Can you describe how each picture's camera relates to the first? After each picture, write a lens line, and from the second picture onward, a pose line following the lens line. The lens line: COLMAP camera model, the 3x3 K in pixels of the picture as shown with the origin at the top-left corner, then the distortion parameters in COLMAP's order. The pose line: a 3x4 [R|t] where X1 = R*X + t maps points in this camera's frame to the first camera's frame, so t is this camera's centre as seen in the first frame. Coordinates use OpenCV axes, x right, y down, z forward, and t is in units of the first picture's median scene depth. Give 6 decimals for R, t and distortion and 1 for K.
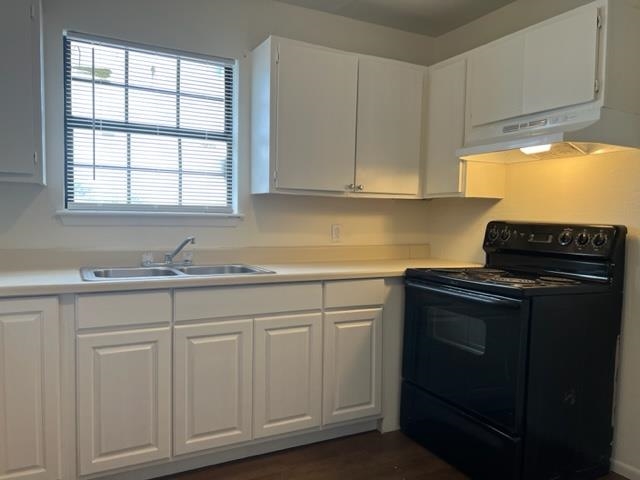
lens RADIAL K [[485.7, 0, 322.7], [0, 485.7, 244.0], [0, 0, 1]] dist [0.053437, -0.065020]
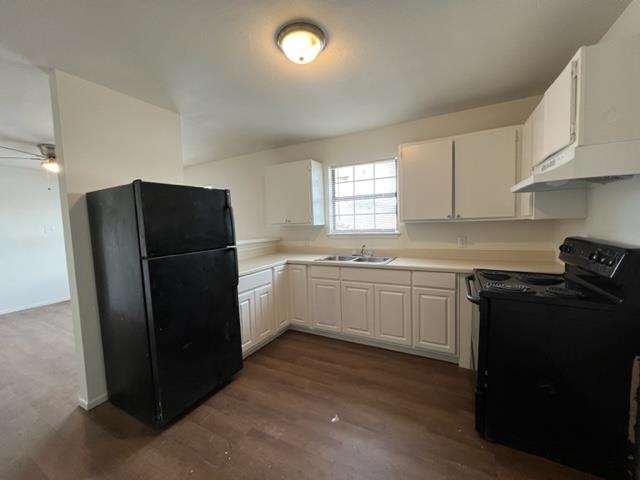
lens RADIAL K [[261.2, 0, 321.3], [0, 261.2, 237.7], [0, 0, 1]] dist [-0.003600, 0.000408]
pose [[0.564297, 0.014190, -0.825450, 0.618489], [-0.002691, 0.999879, 0.015349, -0.062773], [0.825568, -0.006440, 0.564266, 0.137027]]
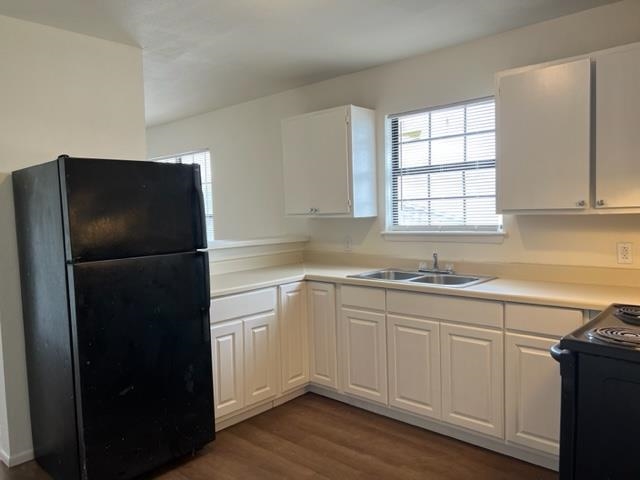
lens RADIAL K [[485.7, 0, 320.2], [0, 485.7, 237.2], [0, 0, 1]] dist [0.053437, -0.065020]
pose [[0.342896, 0.022737, -0.939098, 0.823050], [-0.018283, 0.999679, 0.017529, -0.070268], [0.939195, 0.011159, 0.343202, 0.262452]]
